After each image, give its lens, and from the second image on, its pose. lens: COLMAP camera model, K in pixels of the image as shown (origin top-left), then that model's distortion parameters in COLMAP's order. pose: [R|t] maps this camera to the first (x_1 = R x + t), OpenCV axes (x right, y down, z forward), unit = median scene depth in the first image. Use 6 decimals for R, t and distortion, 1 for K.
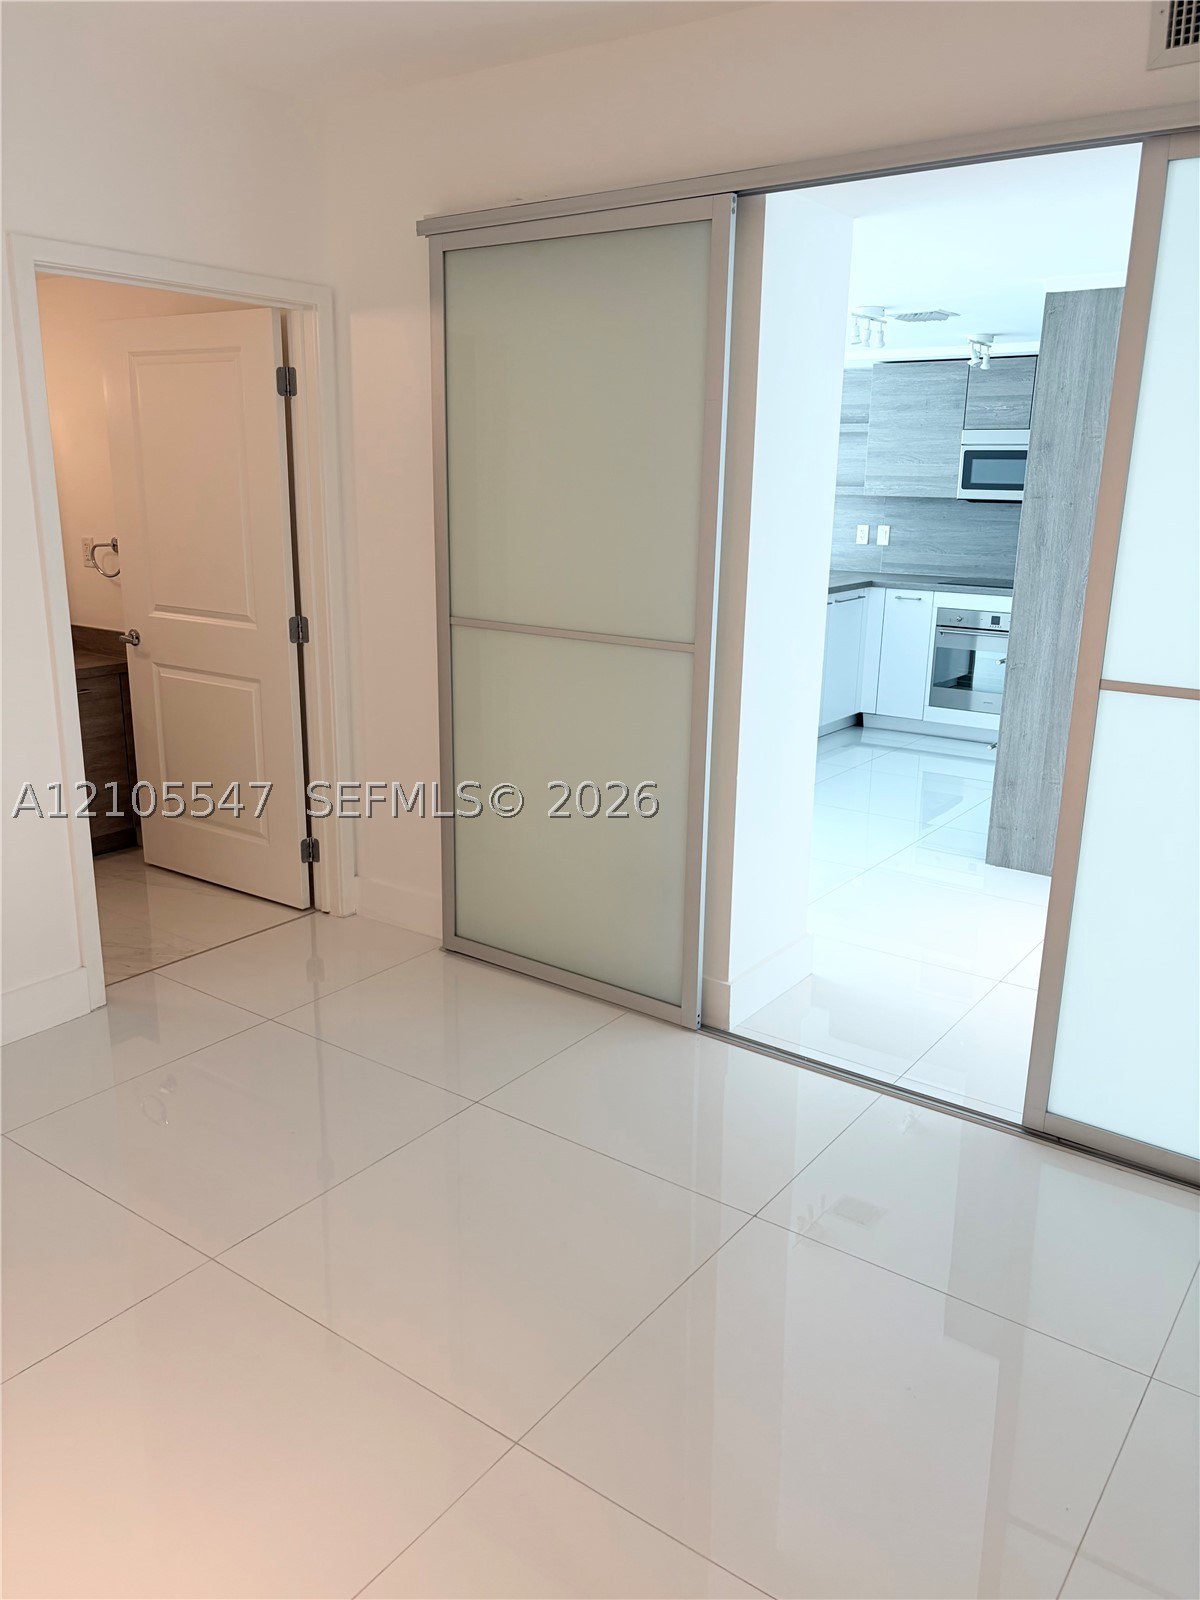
lens RADIAL K [[1206.6, 0, 566.8], [0, 1206.6, 804.8], [0, 0, 1]] dist [0.003378, -0.002312]
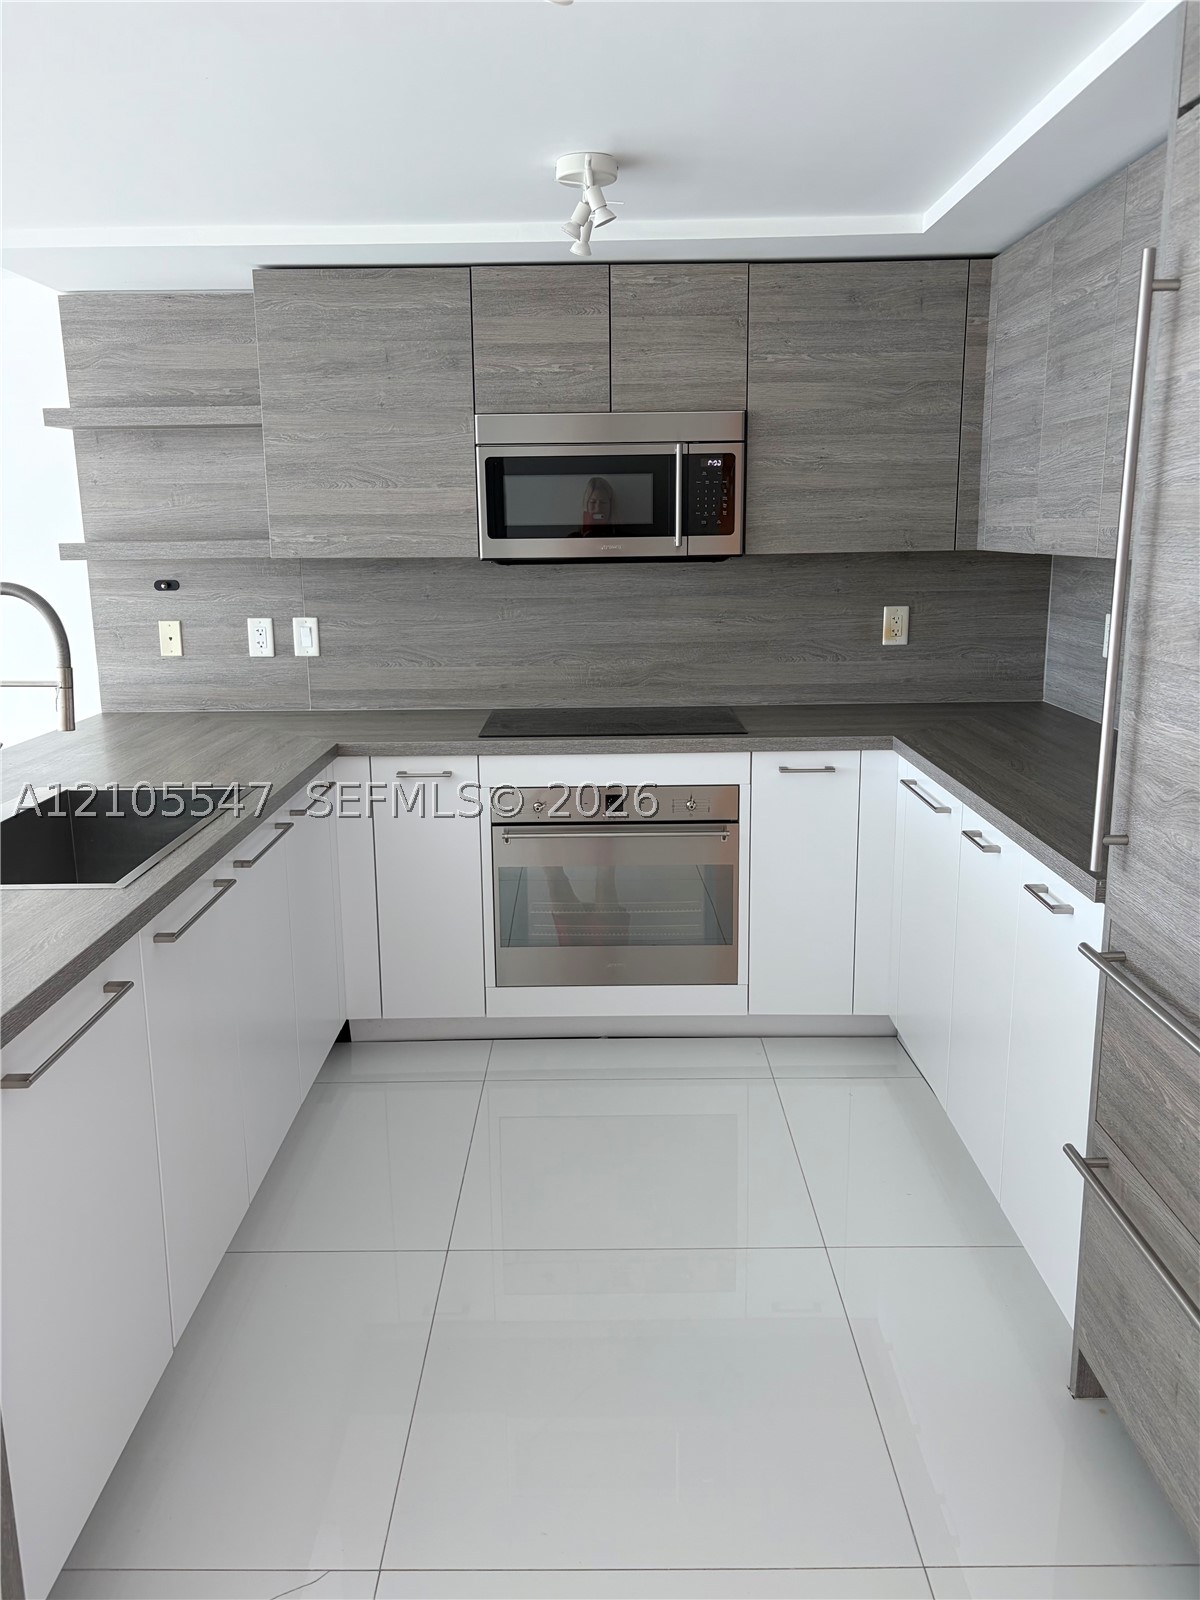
lens RADIAL K [[1206.6, 0, 566.8], [0, 1206.6, 804.8], [0, 0, 1]] dist [0.003378, -0.002312]
pose [[0.809698, -0.149585, 0.567462, 0.062664], [0.177393, 0.984120, 0.006298, -0.150087], [-0.559393, 0.095564, 0.823375, 0.580027]]
